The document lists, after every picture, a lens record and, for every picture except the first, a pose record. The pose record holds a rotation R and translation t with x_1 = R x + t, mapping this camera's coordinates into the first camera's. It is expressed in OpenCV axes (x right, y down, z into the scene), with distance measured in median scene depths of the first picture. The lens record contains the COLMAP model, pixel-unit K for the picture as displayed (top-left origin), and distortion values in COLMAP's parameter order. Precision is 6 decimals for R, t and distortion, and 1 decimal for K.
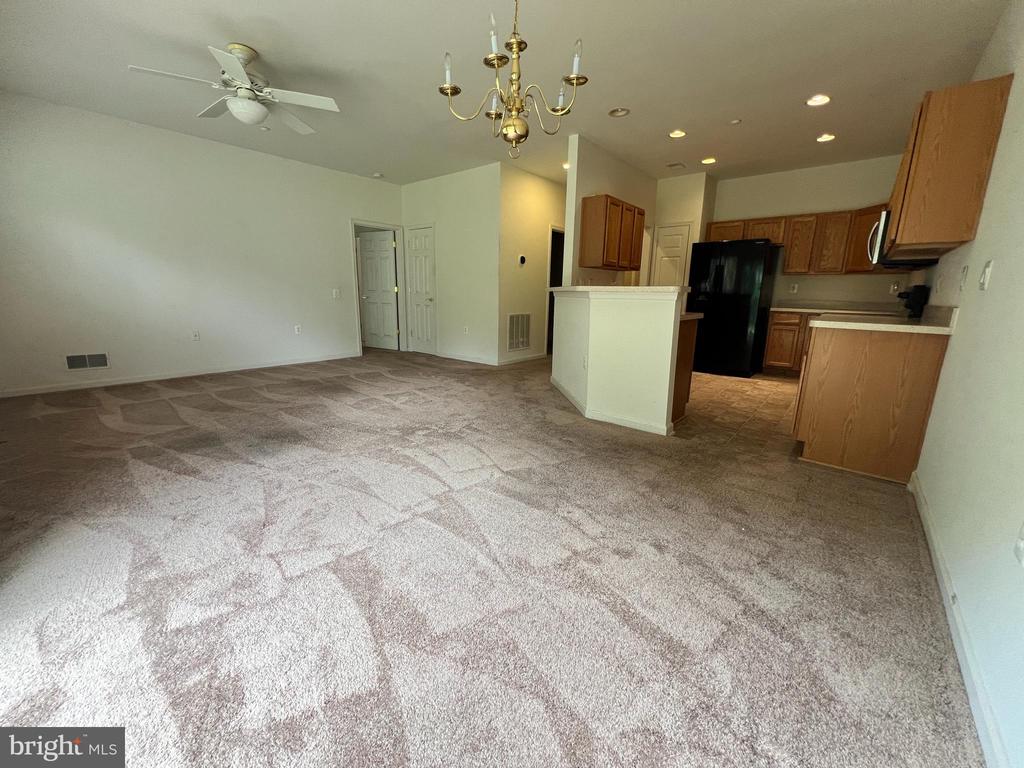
lens RADIAL K [[409.8, 0, 506.0], [0, 409.8, 384.5], [0, 0, 1]] dist [-0.000477, 0.000037]
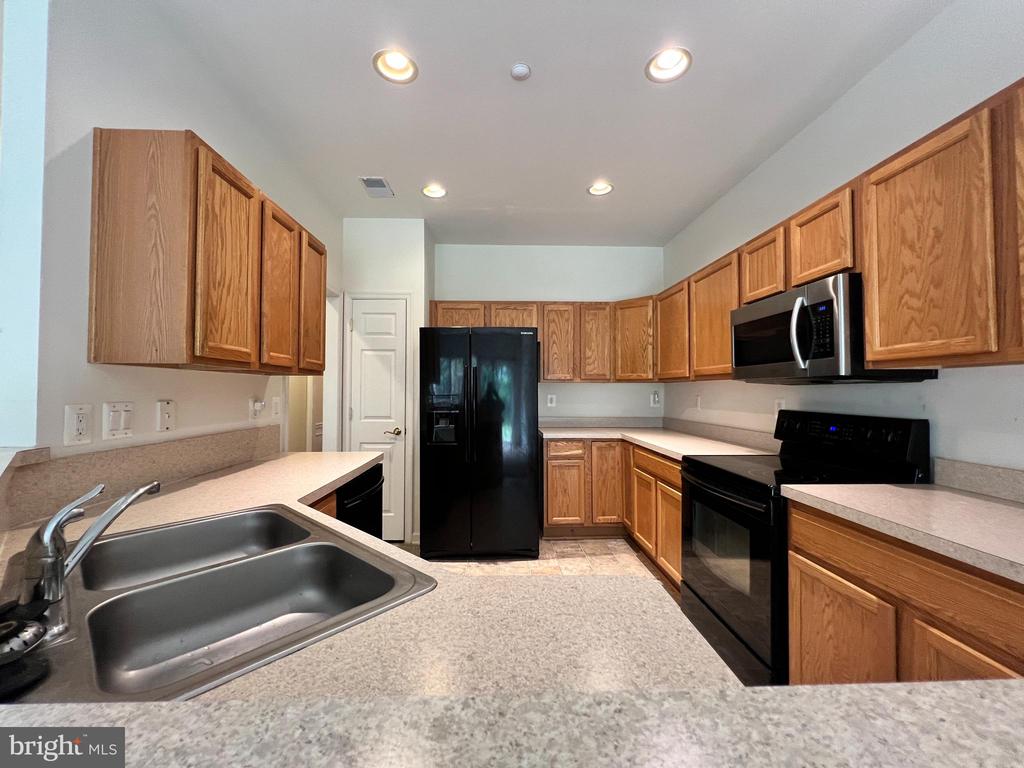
lens RADIAL K [[409.8, 0, 508.5], [0, 409.8, 385.8], [0, 0, 1]] dist [-0.000477, 0.000037]
pose [[0.745420, -0.006672, 0.666562, 0.182167], [0.154980, 0.974284, -0.163563, -0.164702], [-0.648329, 0.225227, 0.727284, 0.558669]]
